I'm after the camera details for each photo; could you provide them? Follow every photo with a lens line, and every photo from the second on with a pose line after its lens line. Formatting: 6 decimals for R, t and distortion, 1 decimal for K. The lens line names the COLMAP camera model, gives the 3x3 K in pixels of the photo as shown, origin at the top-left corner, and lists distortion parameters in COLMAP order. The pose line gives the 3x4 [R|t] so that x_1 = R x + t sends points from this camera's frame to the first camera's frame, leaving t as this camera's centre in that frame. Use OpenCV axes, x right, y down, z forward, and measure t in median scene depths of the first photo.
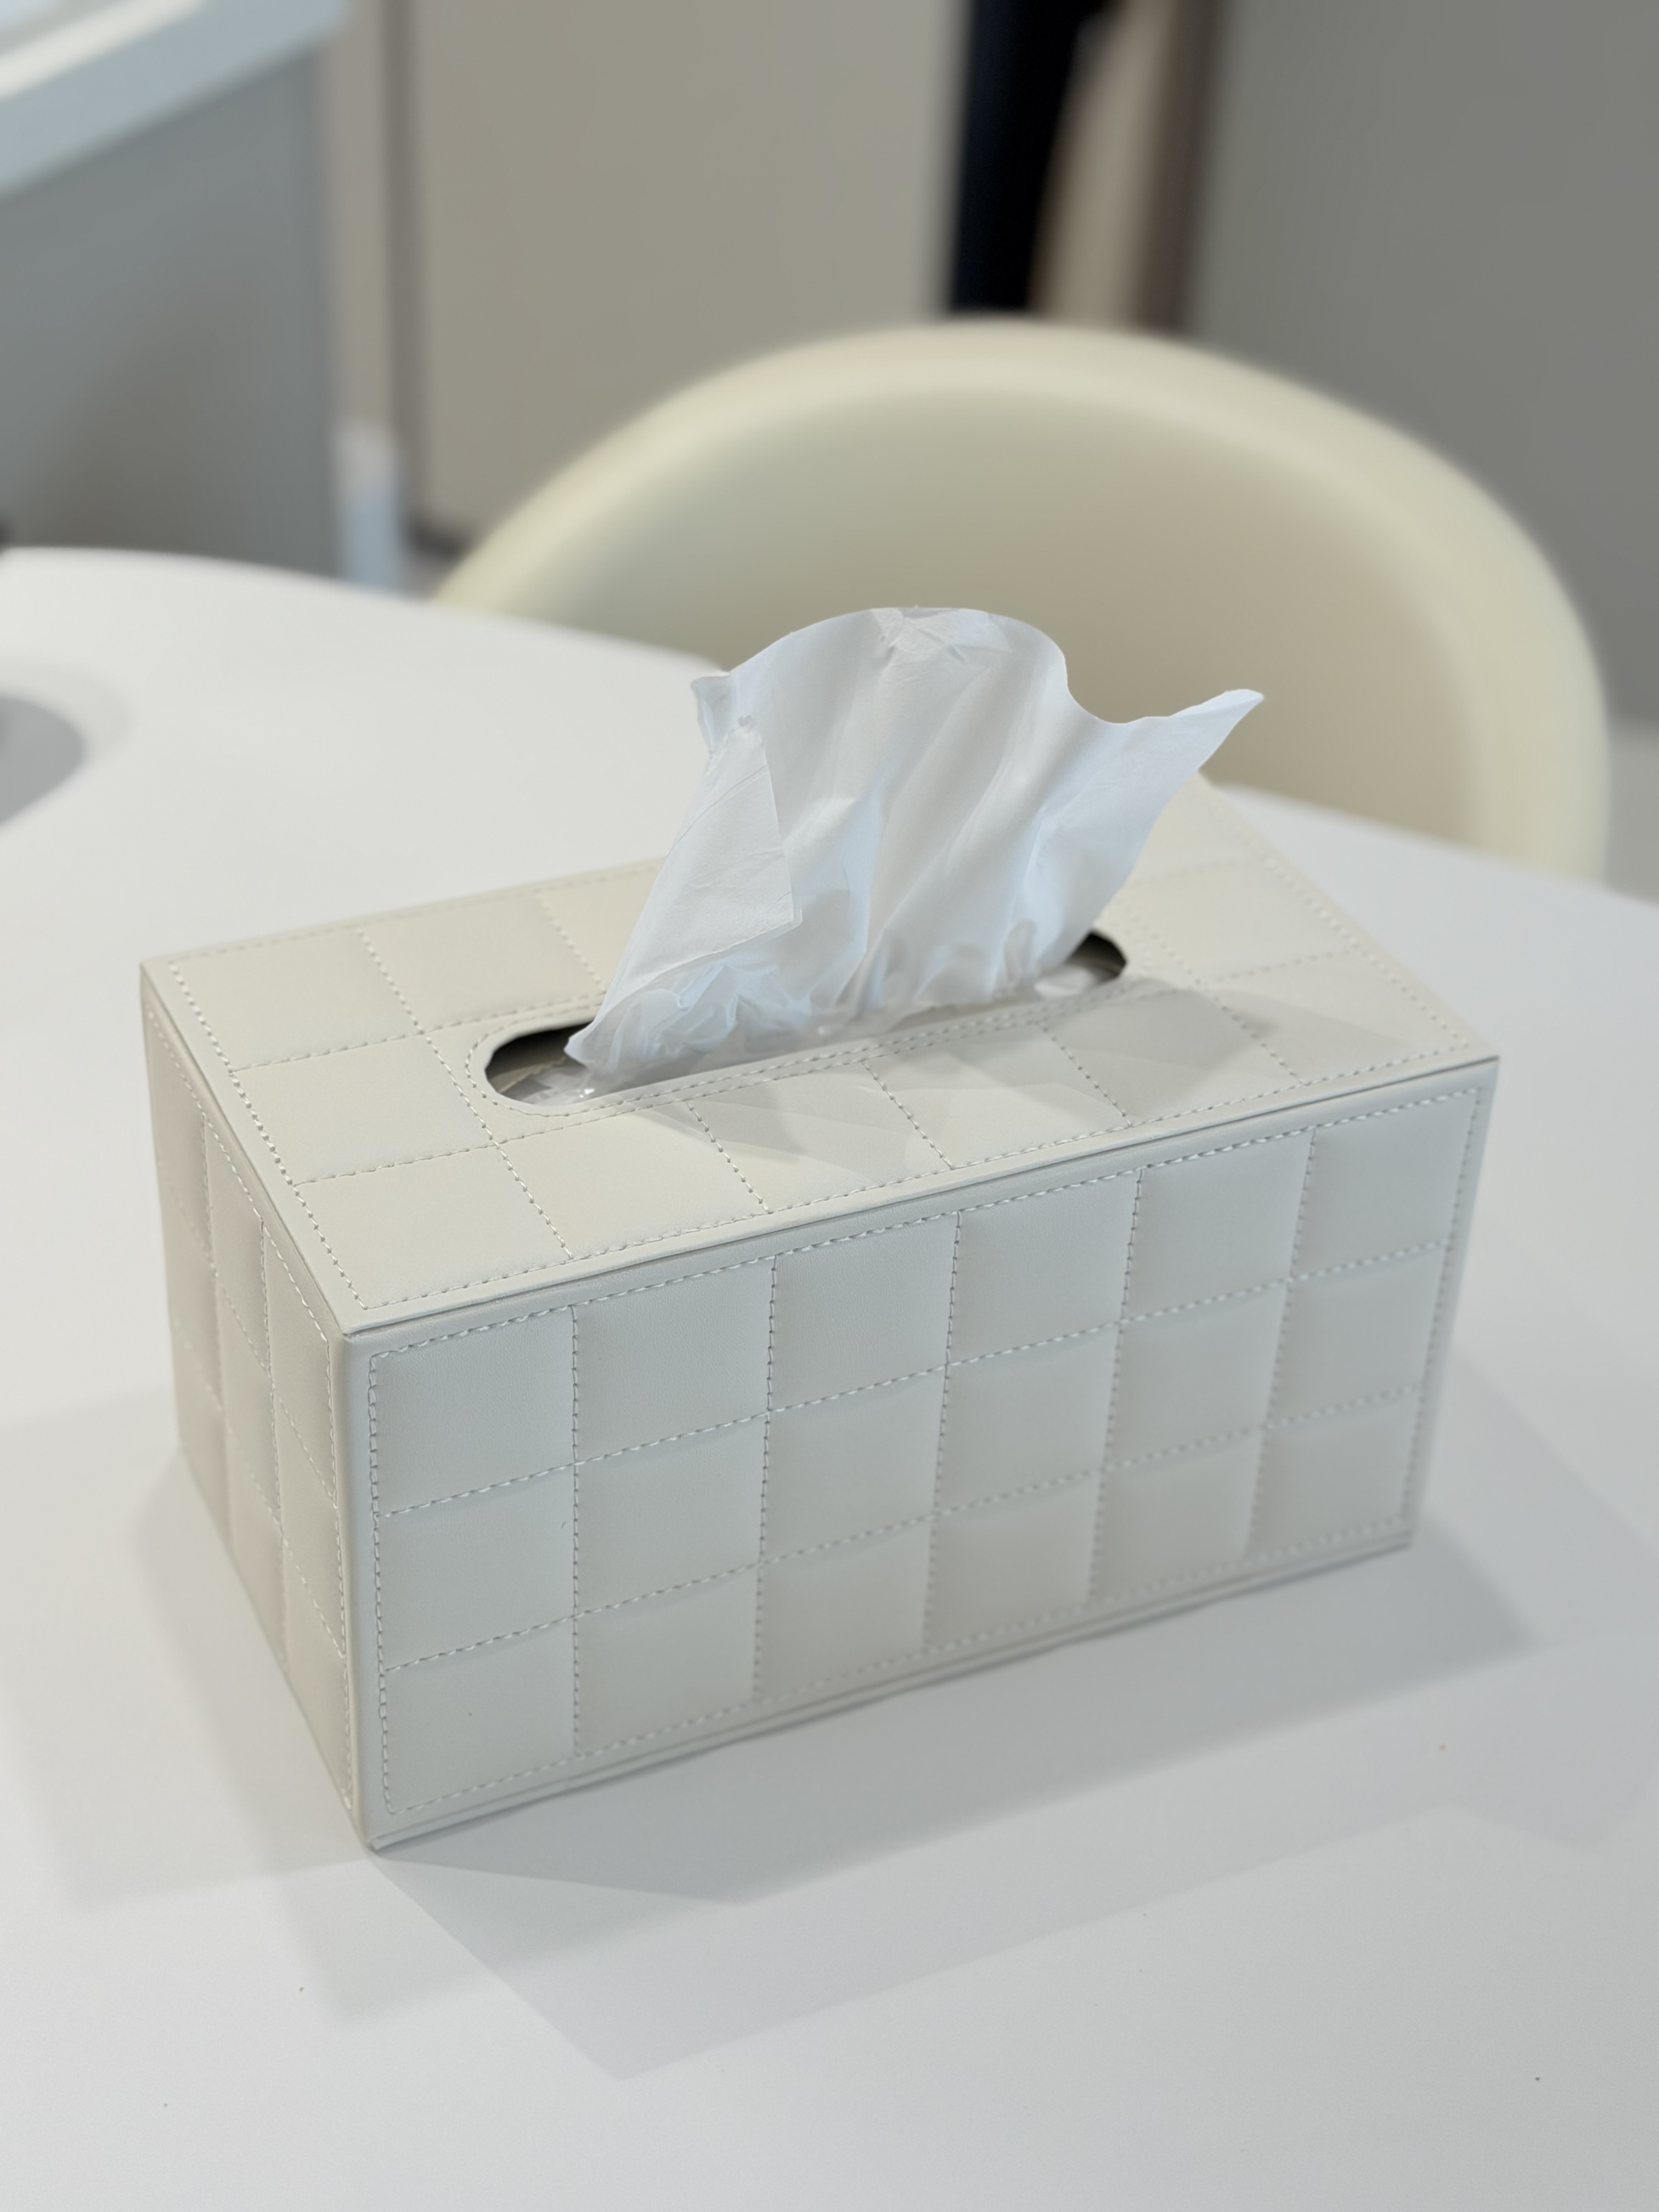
lens RADIAL K [[3370.1, 0, 829.5], [0, 3370.1, 1106.0], [0, 0, 1]] dist [0.146442, -0.059861]
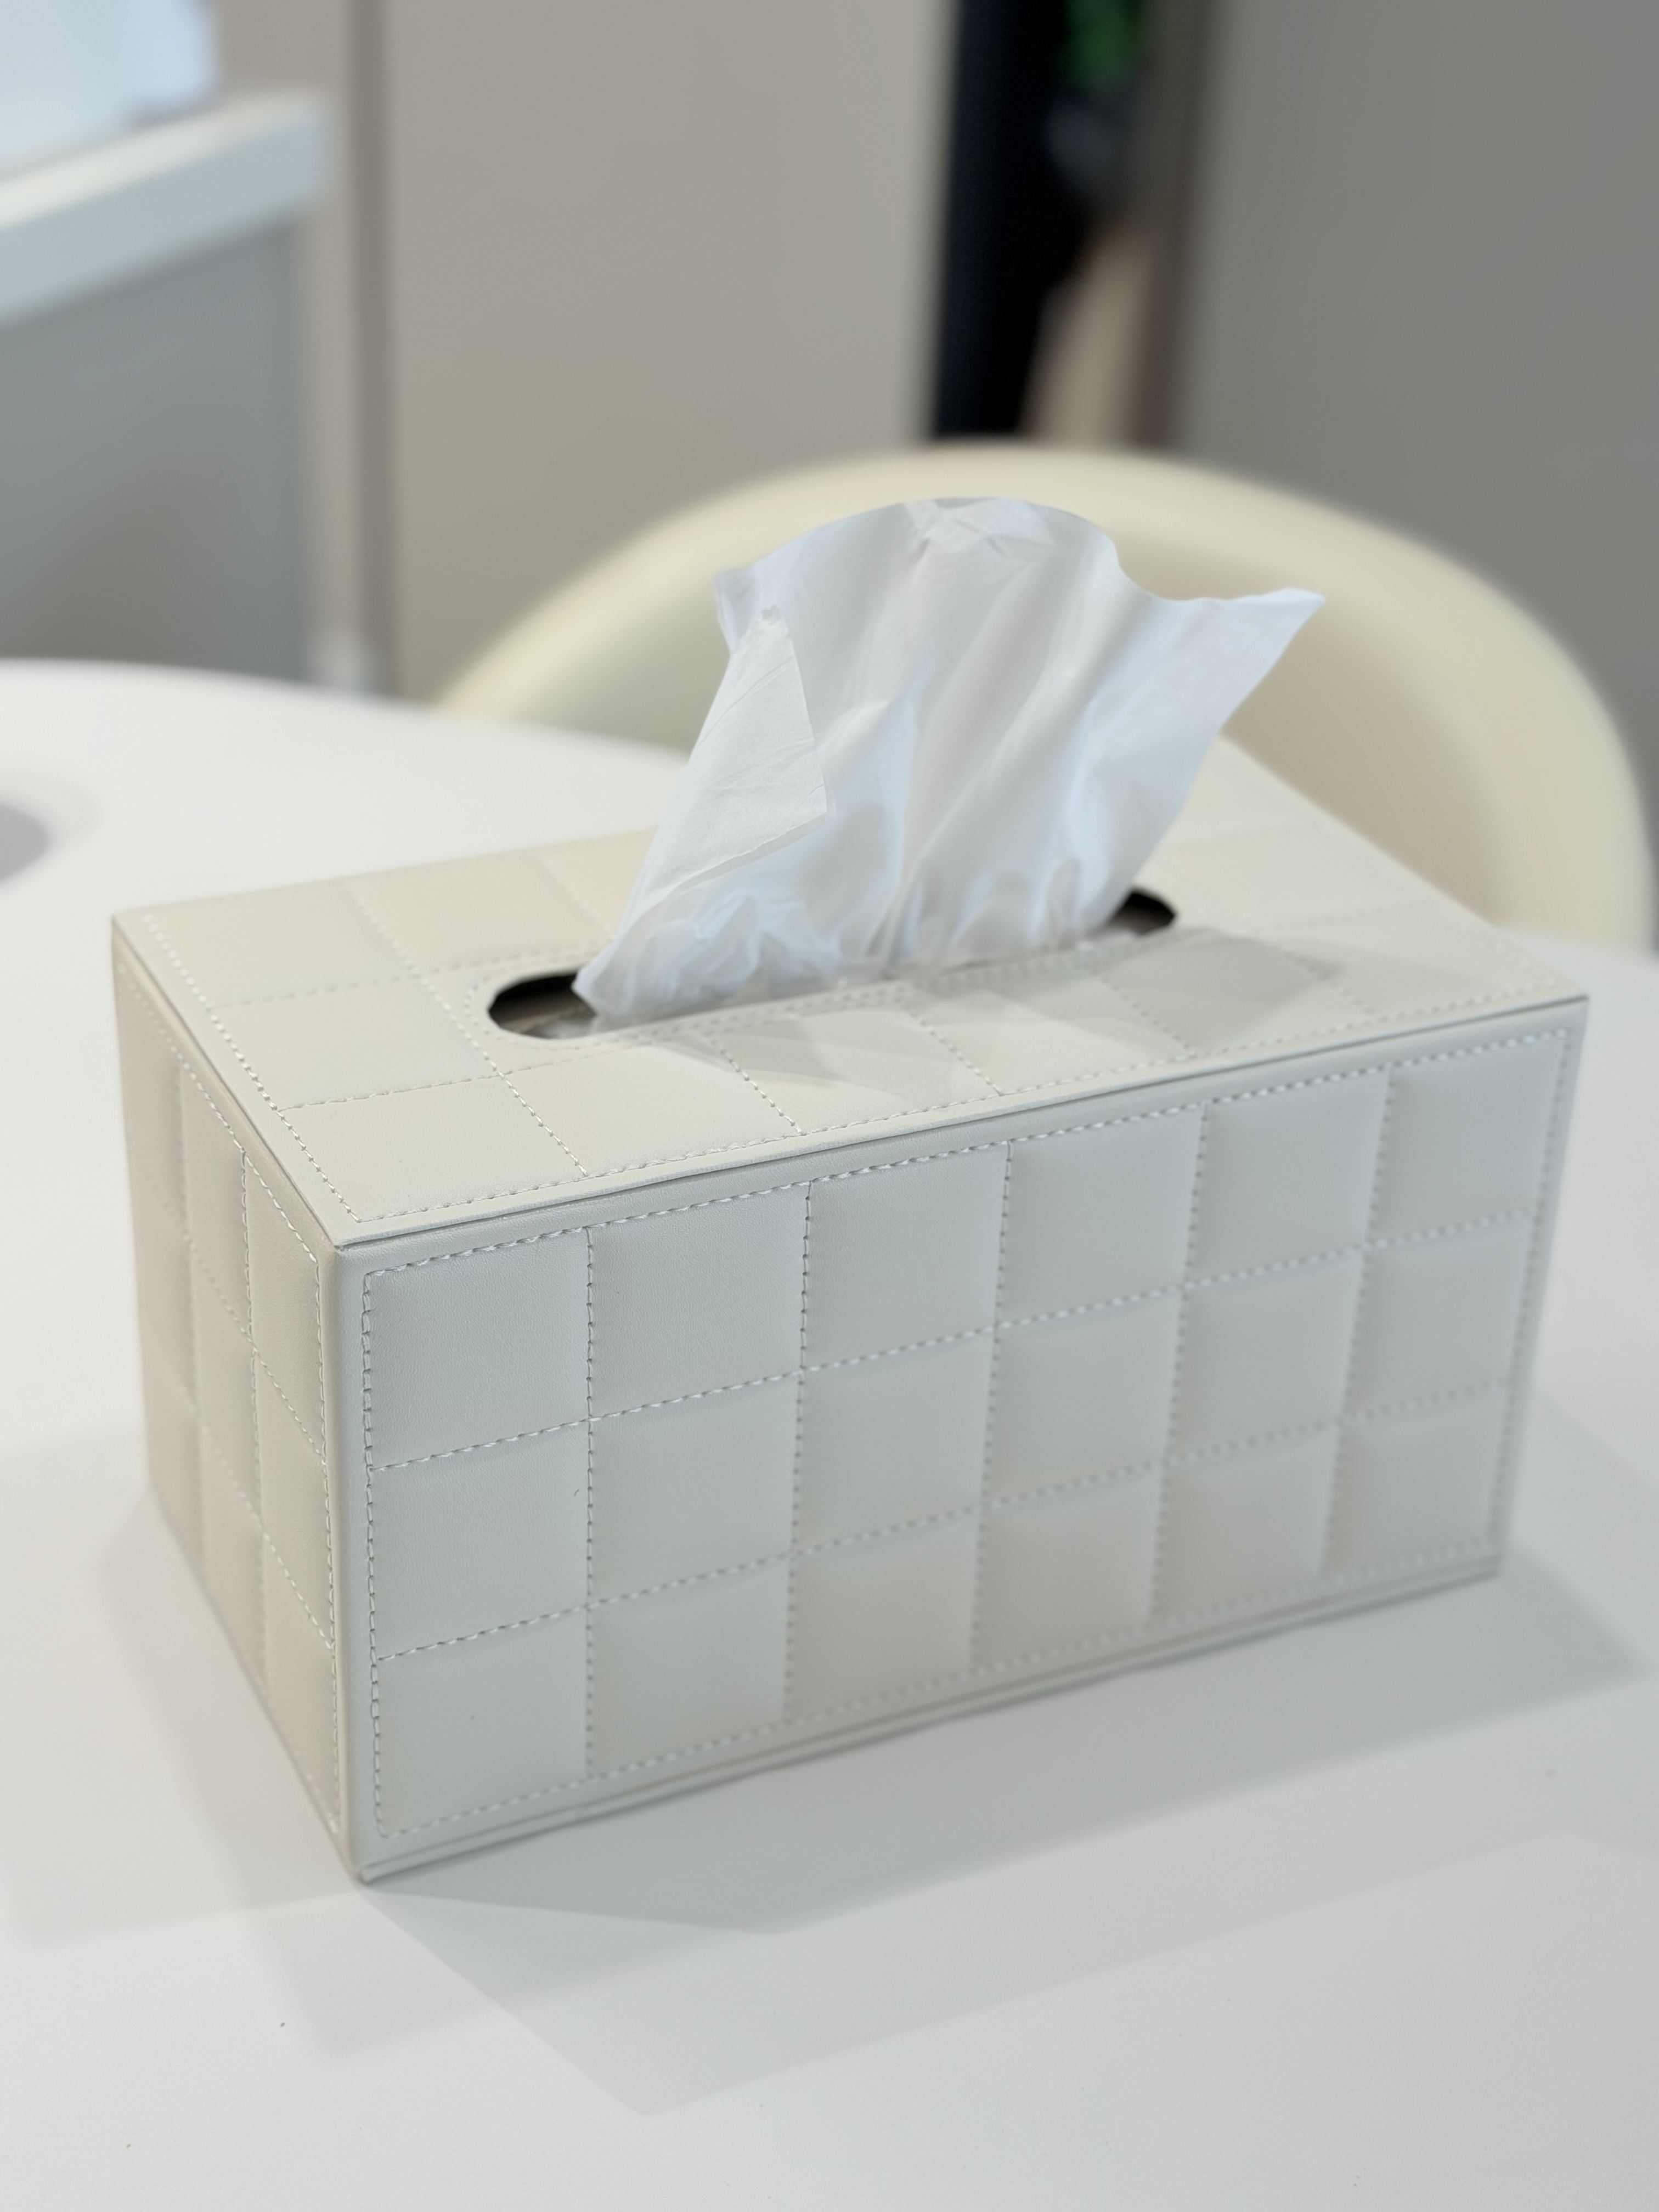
lens RADIAL K [[3433.5, 0, 829.5], [0, 3433.5, 1106.0], [0, 0, 1]] dist [0.127959, 0.046858]
pose [[0.999906, -0.010754, 0.008557, -0.017143], [0.011567, 0.994772, -0.101466, 0.109914], [-0.007422, 0.101556, 0.994802, 0.072956]]
